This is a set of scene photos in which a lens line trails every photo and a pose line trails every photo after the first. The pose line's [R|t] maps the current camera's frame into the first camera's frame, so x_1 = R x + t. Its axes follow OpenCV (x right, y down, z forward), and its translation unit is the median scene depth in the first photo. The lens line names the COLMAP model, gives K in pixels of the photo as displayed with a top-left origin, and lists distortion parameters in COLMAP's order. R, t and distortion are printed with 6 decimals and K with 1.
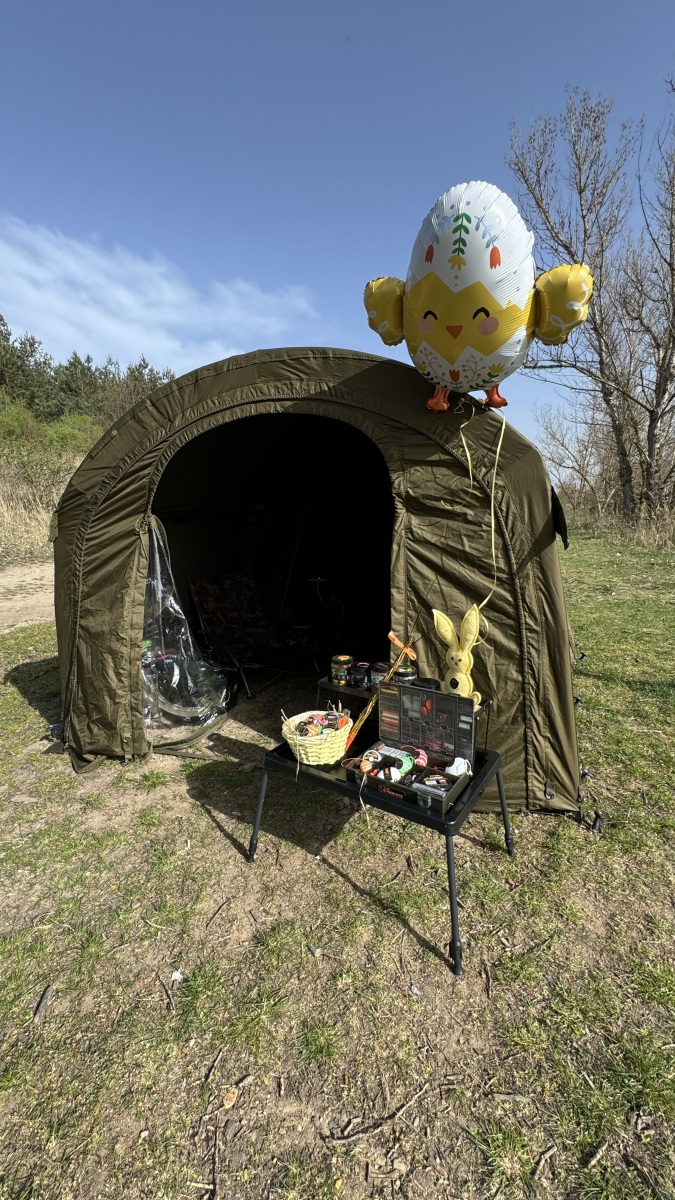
lens RADIAL K [[480.2, 0, 337.5], [0, 480.2, 600.0], [0, 0, 1]] dist [0.000259, -0.003721]
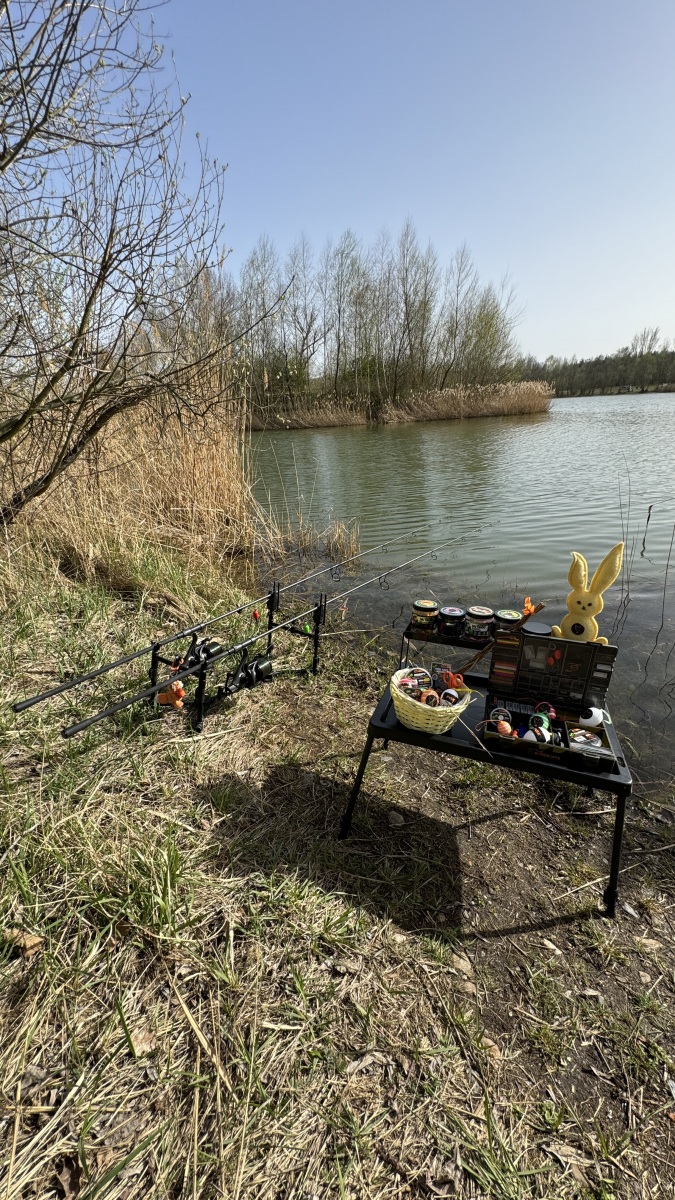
lens RADIAL K [[480.2, 0, 337.5], [0, 480.2, 600.0], [0, 0, 1]] dist [0.000259, -0.003721]
pose [[0.952127, -0.075558, 0.296219, -0.483060], [0.006886, 0.974029, 0.226316, -0.096945], [-0.305626, -0.213442, 0.927920, 0.304173]]
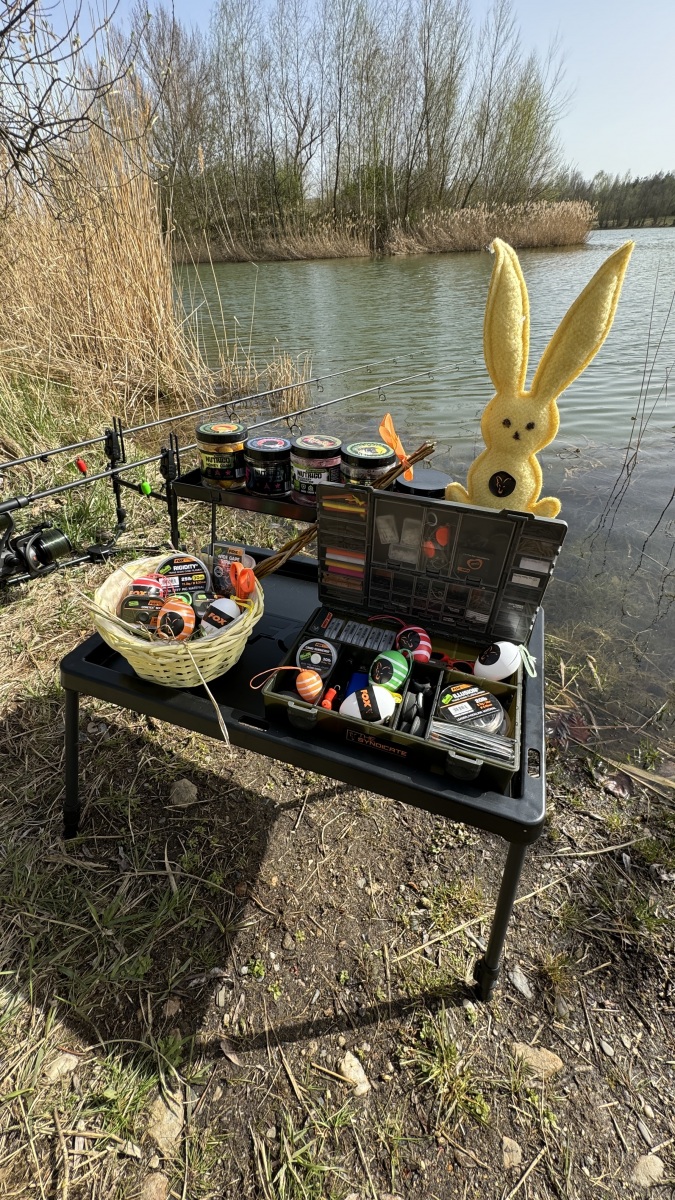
lens RADIAL K [[480.2, 0, 337.5], [0, 480.2, 600.0], [0, 0, 1]] dist [0.000259, -0.003721]
pose [[0.954912, -0.129043, 0.267378, -0.025719], [-0.012630, 0.882125, 0.470845, 0.067198], [-0.296620, -0.452993, 0.840722, 0.647326]]
